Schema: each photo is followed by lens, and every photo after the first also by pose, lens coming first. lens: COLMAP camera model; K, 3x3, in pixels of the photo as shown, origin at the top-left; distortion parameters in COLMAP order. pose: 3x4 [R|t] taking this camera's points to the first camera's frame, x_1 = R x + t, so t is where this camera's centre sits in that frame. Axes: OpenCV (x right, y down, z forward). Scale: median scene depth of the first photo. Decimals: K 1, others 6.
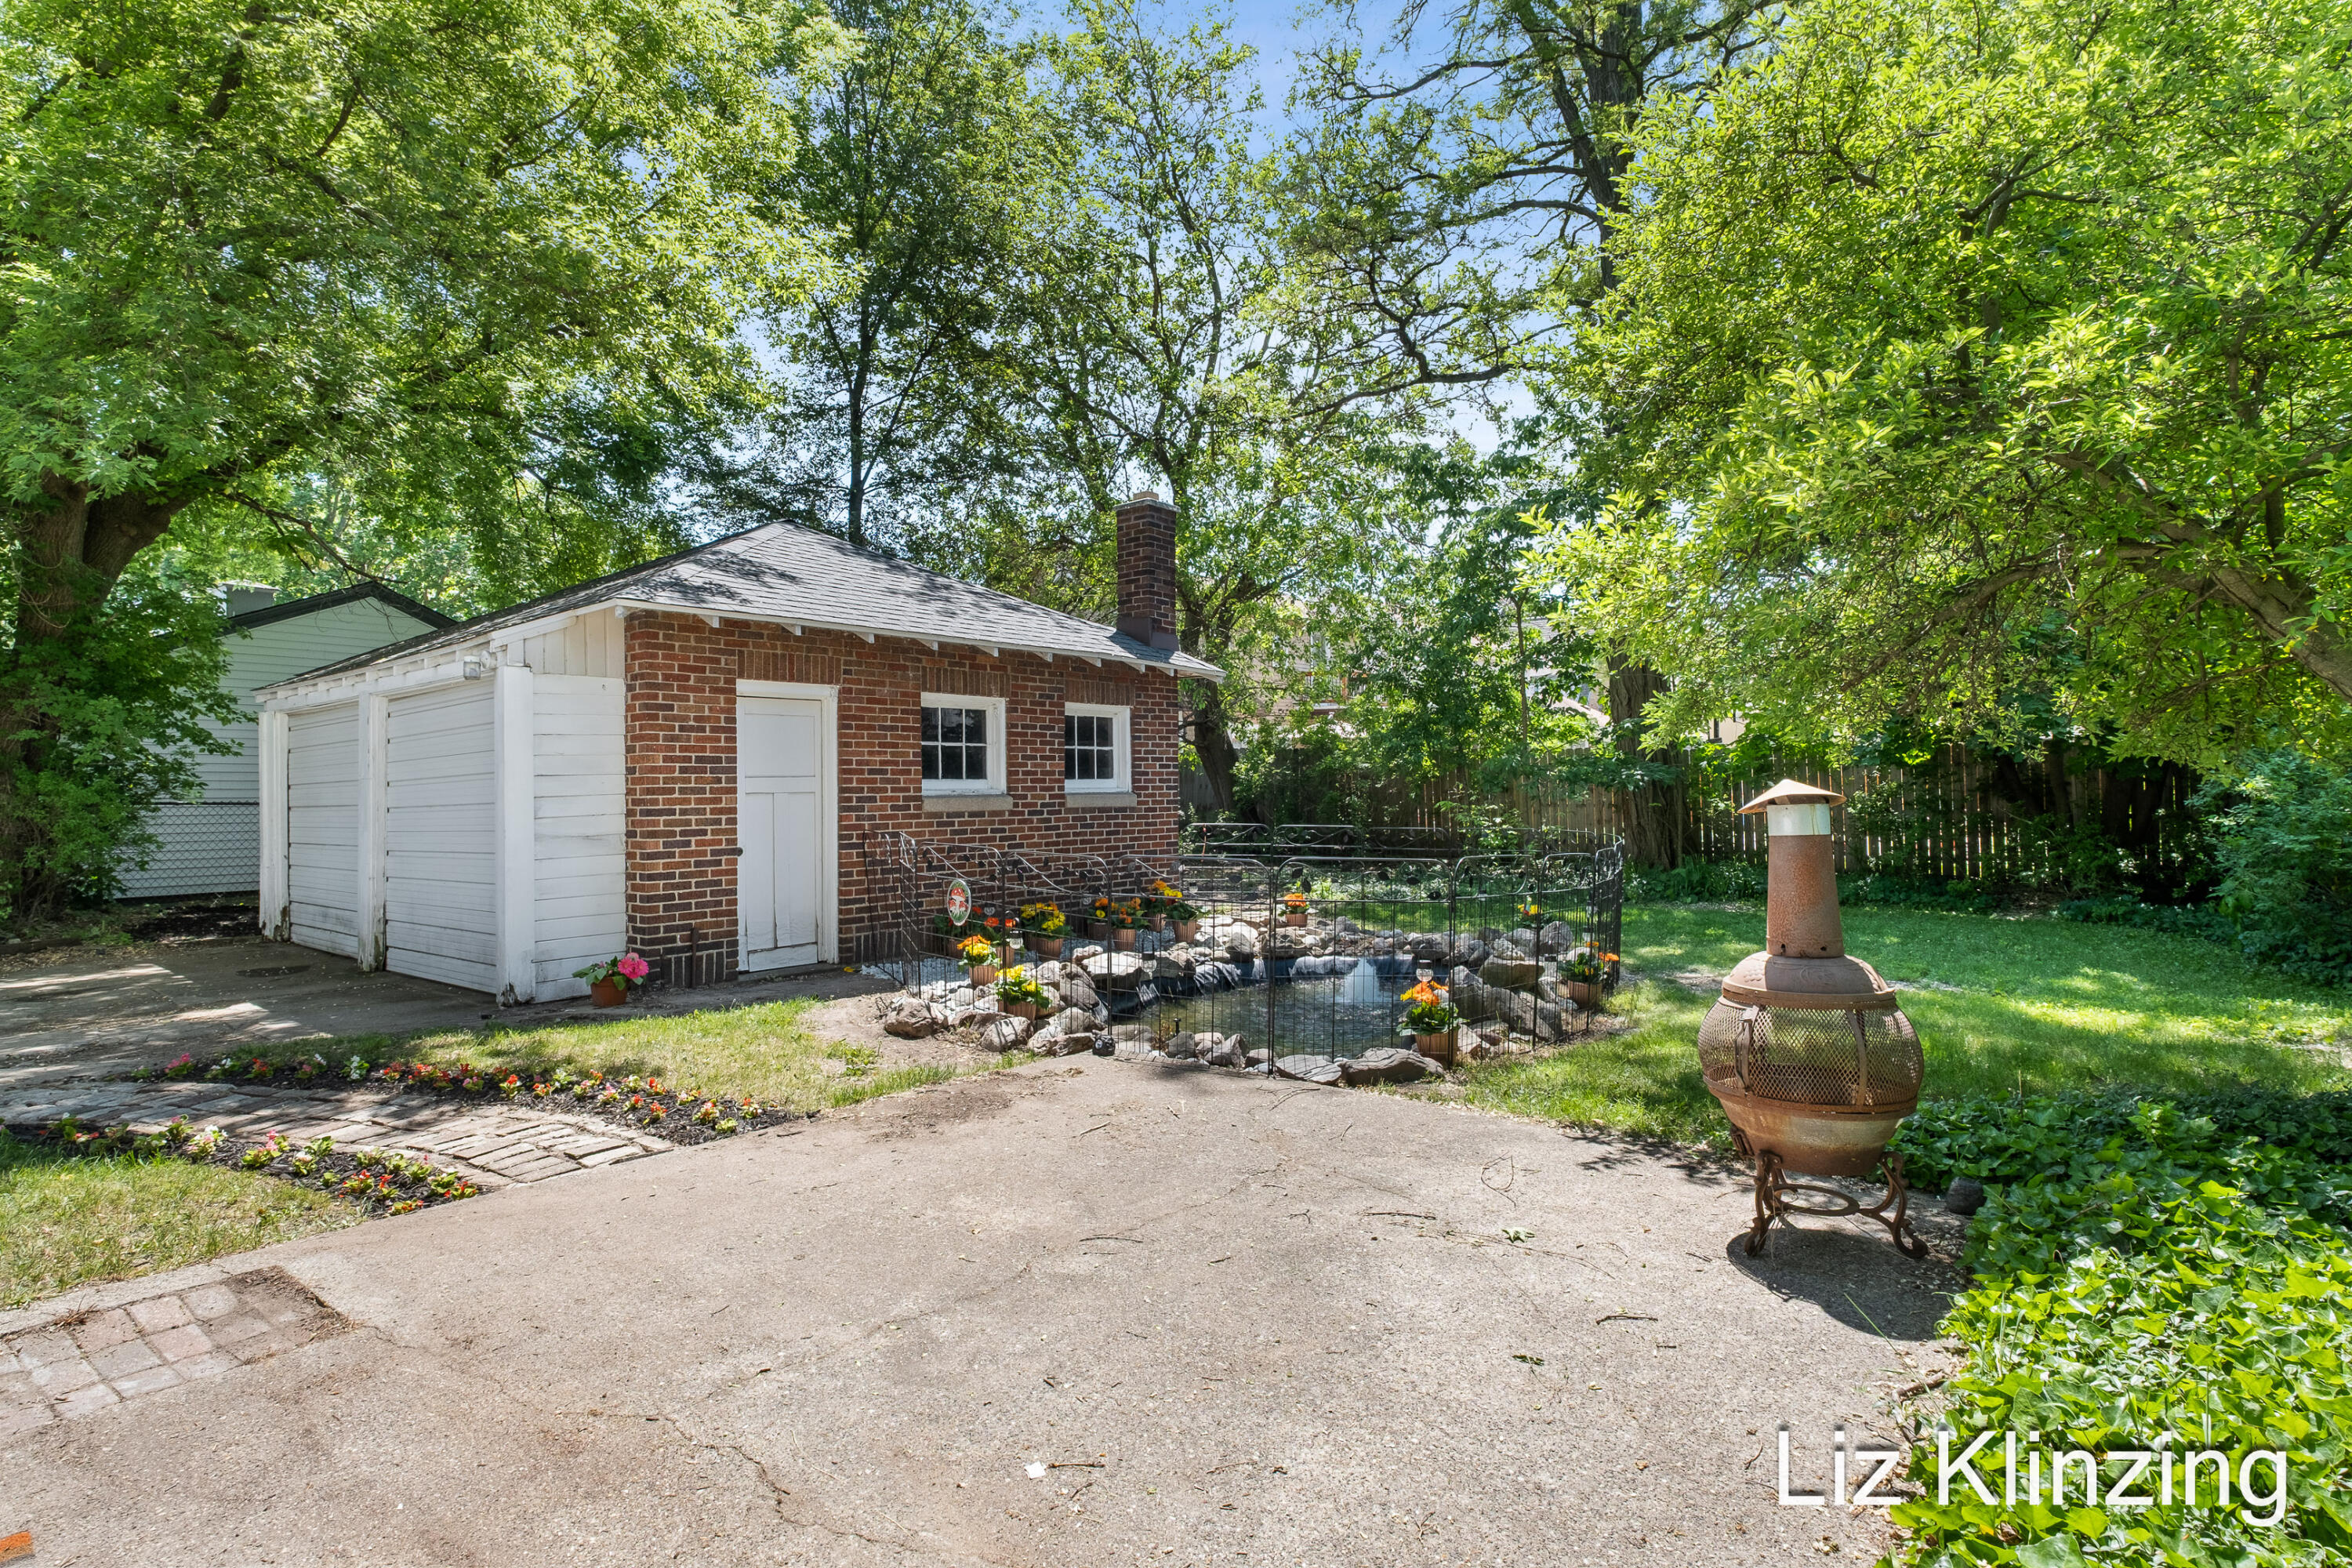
lens RADIAL K [[1203.4, 0, 1155.2], [0, 1203.4, 779.2], [0, 0, 1]] dist [-0.001544, -0.000538]
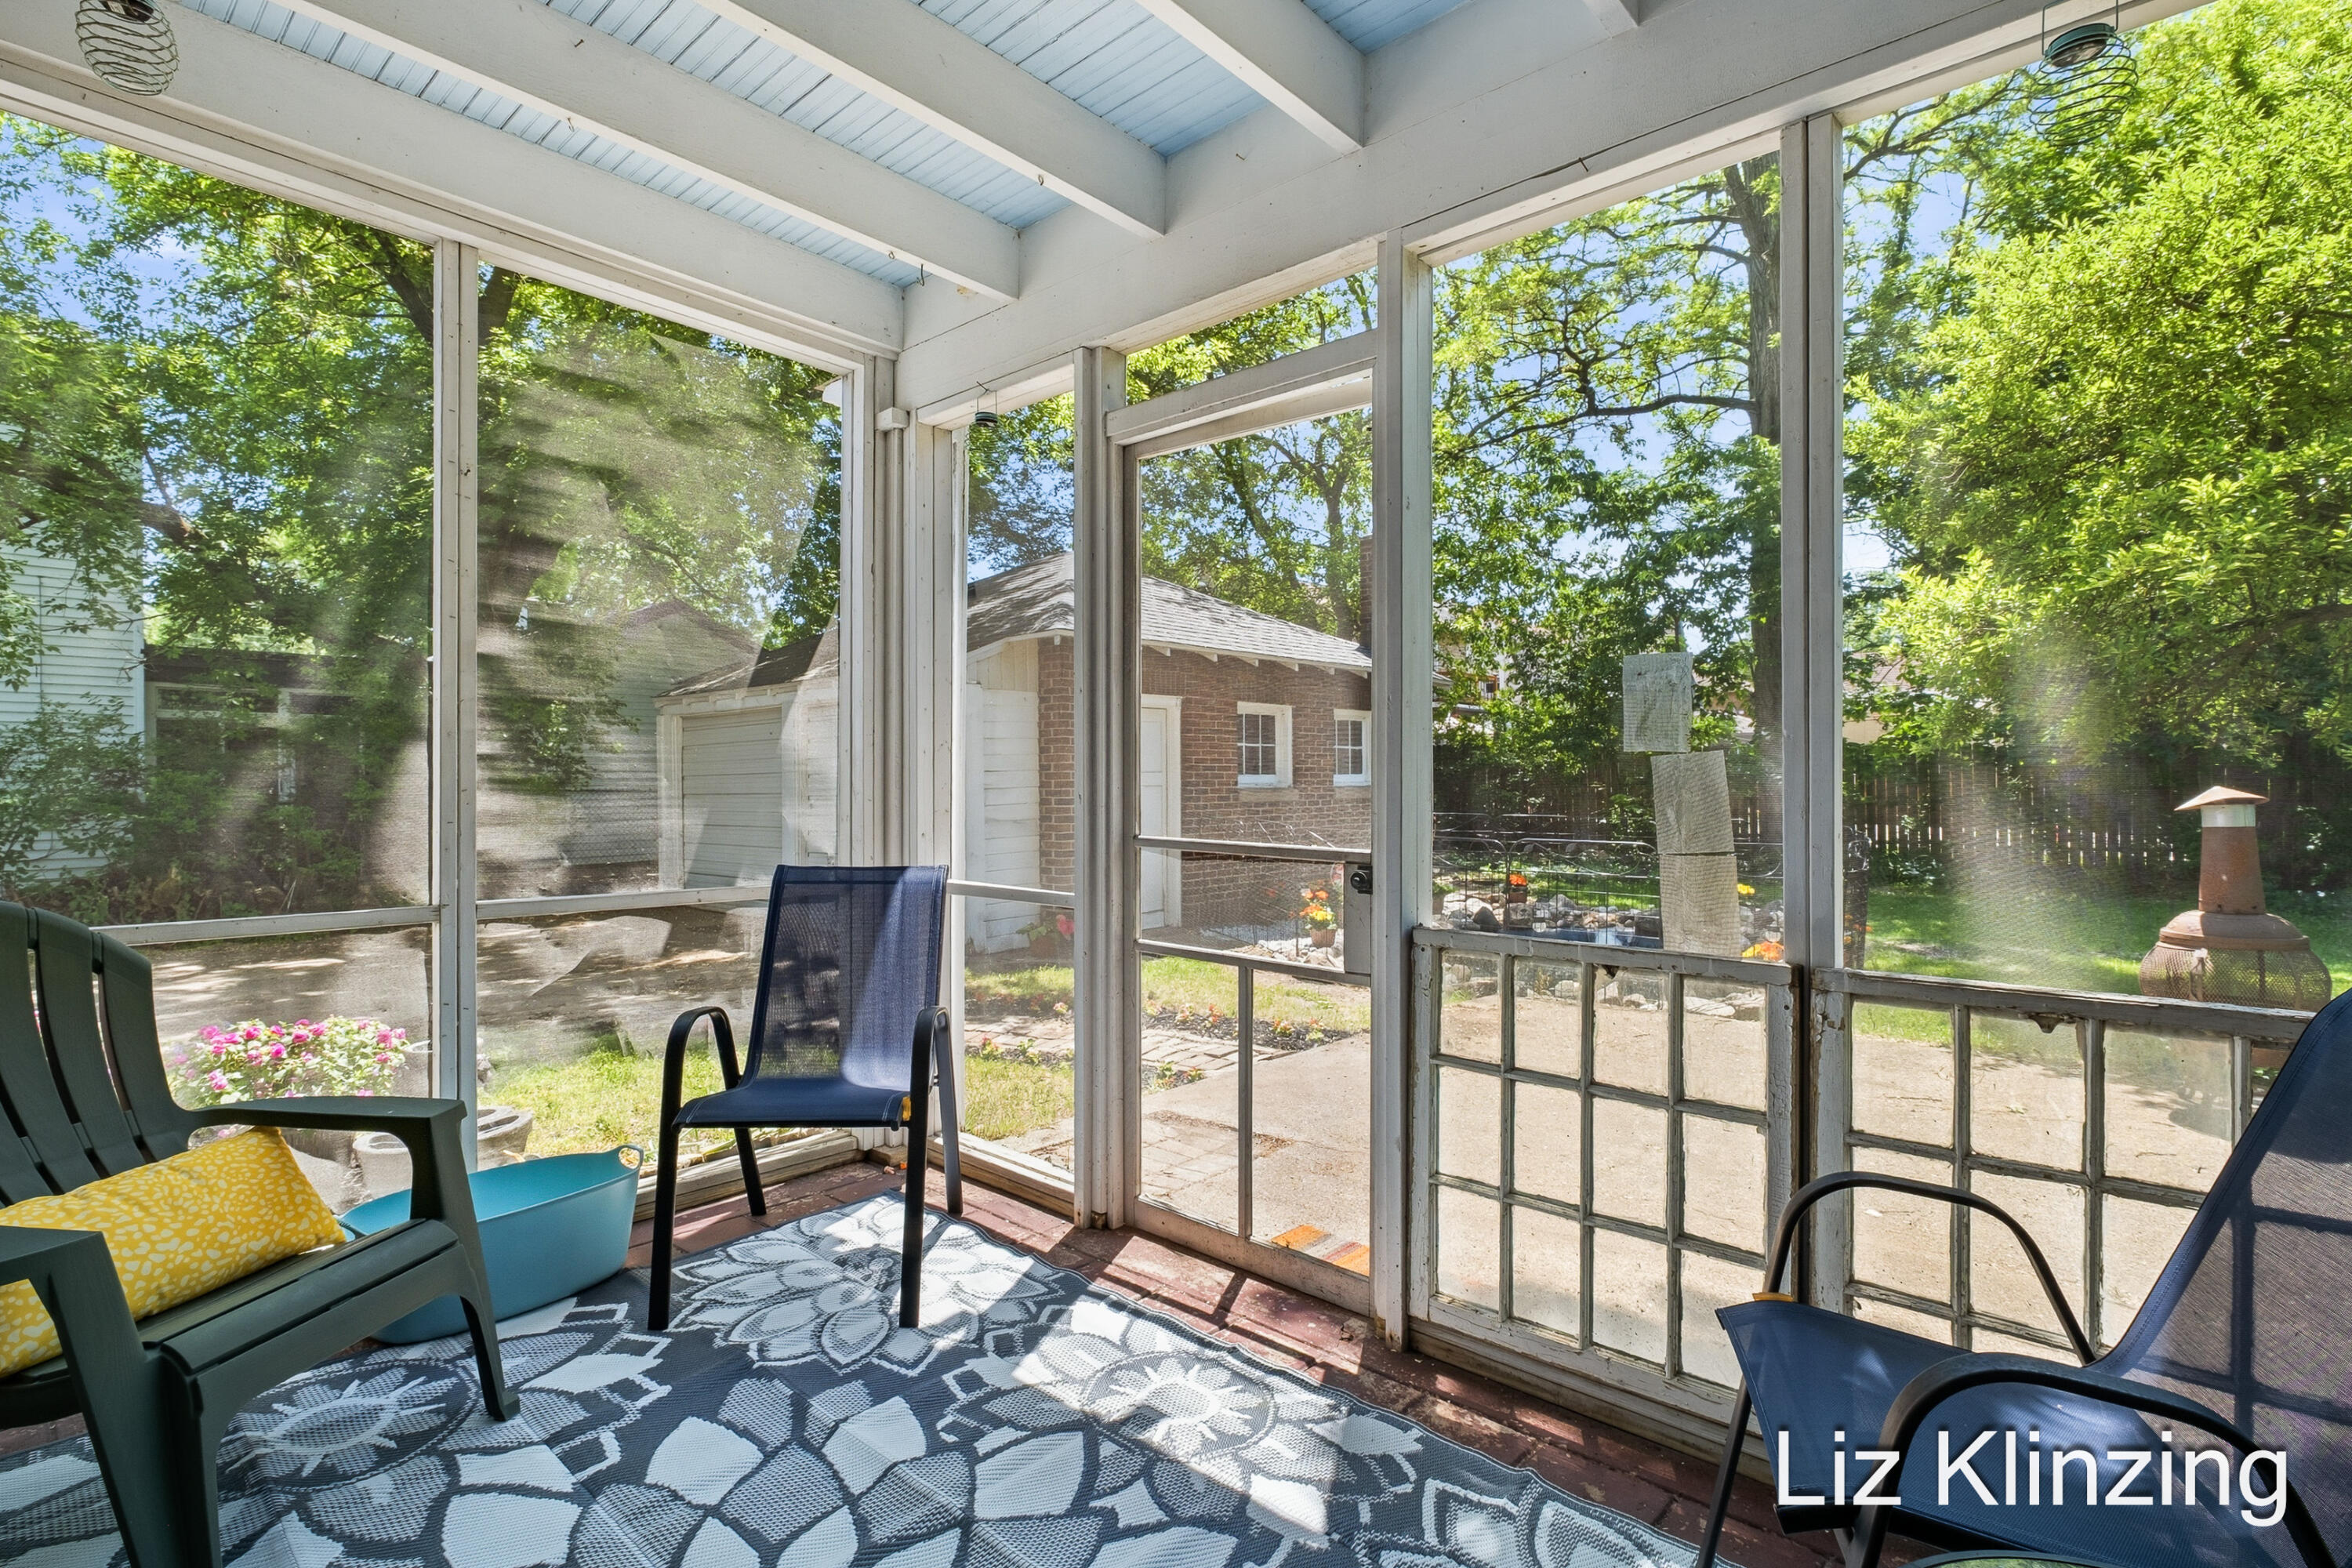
lens RADIAL K [[1136.2, 0, 1179.9], [0, 1136.2, 785.6], [0, 0, 1]] dist [0.004561, 0.000428]
pose [[0.999331, 0.006139, -0.036051, -0.225965], [-0.005609, 0.999875, 0.014788, -0.005031], [0.036138, -0.014575, 0.999241, -0.129029]]
